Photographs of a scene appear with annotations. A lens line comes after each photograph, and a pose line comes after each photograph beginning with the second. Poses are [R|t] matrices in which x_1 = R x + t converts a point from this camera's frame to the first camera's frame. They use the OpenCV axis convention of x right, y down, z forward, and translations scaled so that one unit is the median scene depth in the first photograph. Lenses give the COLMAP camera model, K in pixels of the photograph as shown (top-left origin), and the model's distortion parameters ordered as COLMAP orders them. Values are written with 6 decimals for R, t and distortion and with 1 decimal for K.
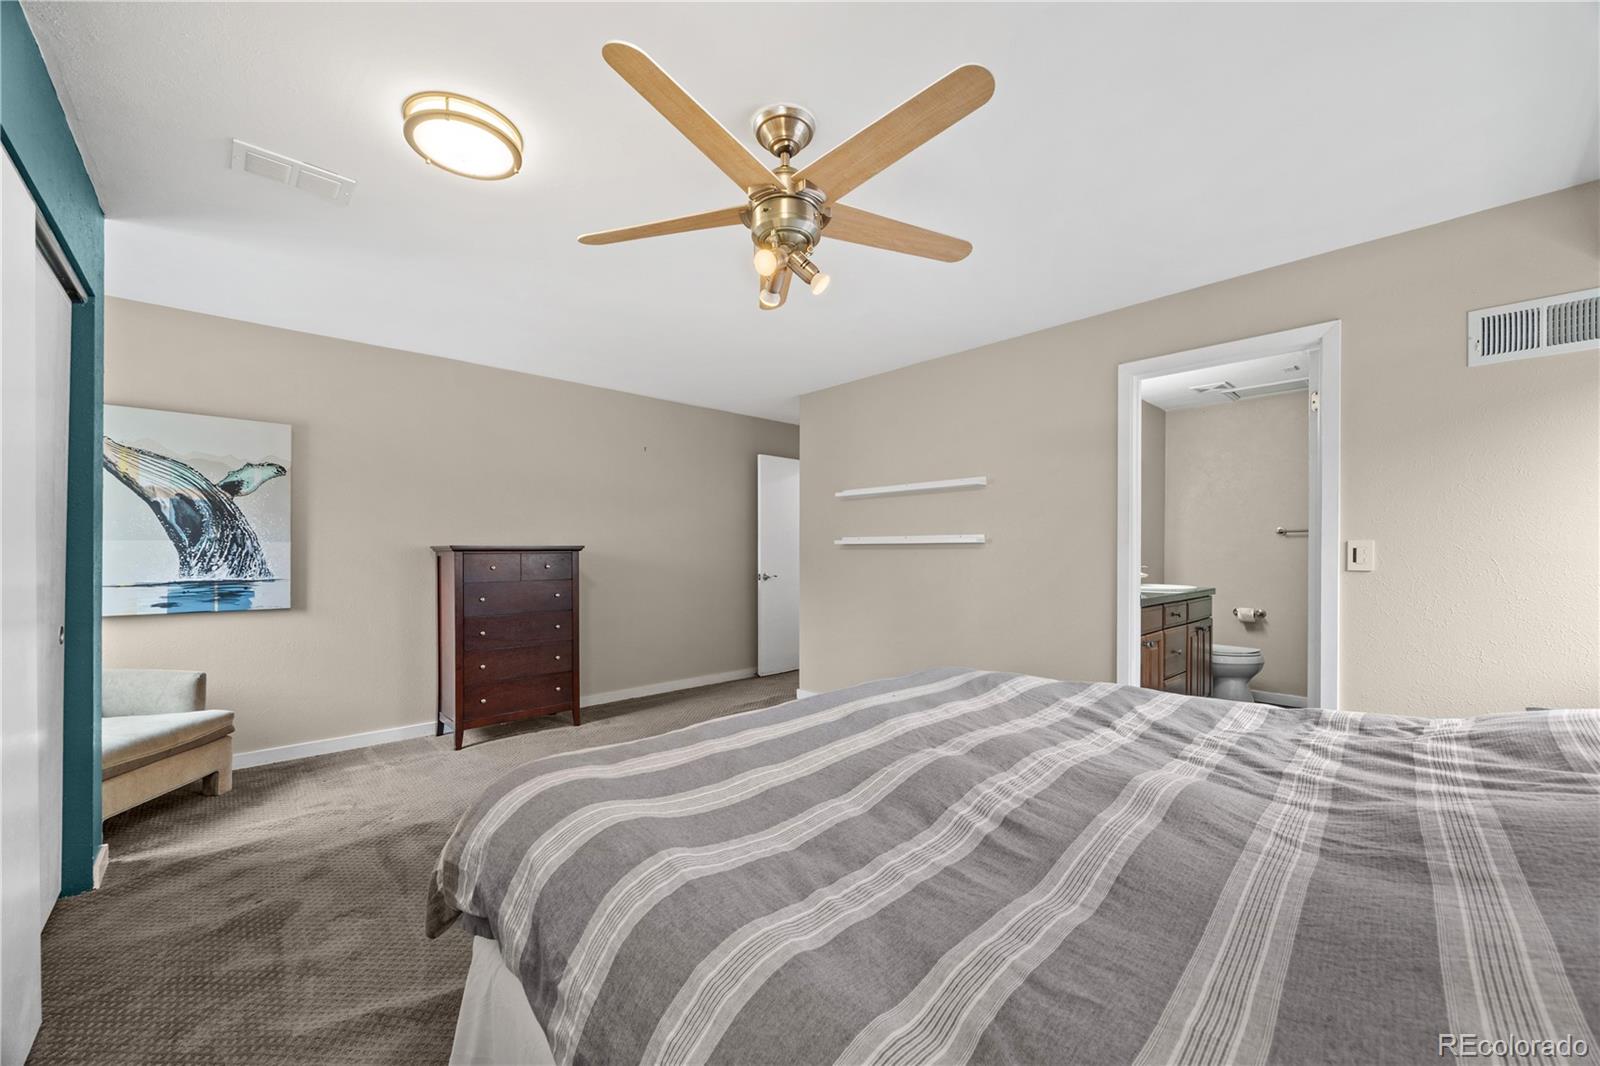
lens RADIAL K [[612.7, 0, 803.2], [0, 612.7, 545.5], [0, 0, 1]] dist [-0.003138, 0.000025]
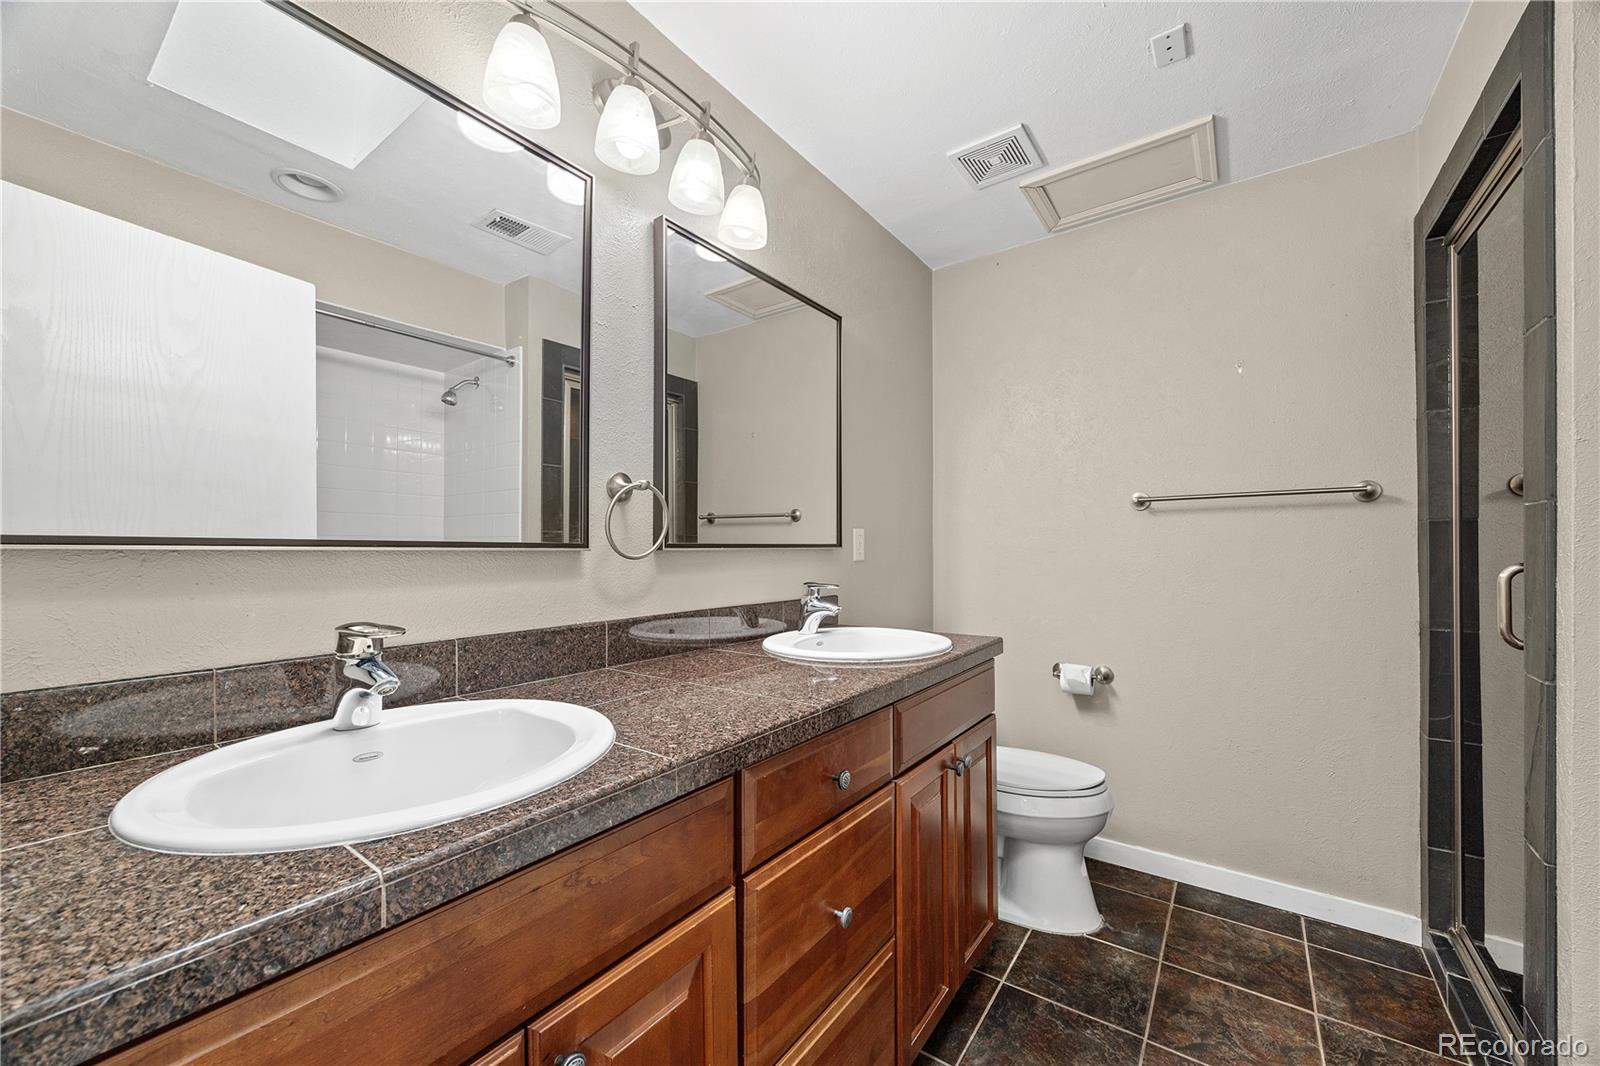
lens RADIAL K [[612.7, 0, 798.8], [0, 612.7, 541.5], [0, 0, 1]] dist [-0.003138, 0.000025]
pose [[0.981844, -0.003996, 0.189649, 0.428967], [0.005497, 0.999958, -0.007389, 0.010369], [-0.189612, 0.008297, 0.981824, 0.582266]]
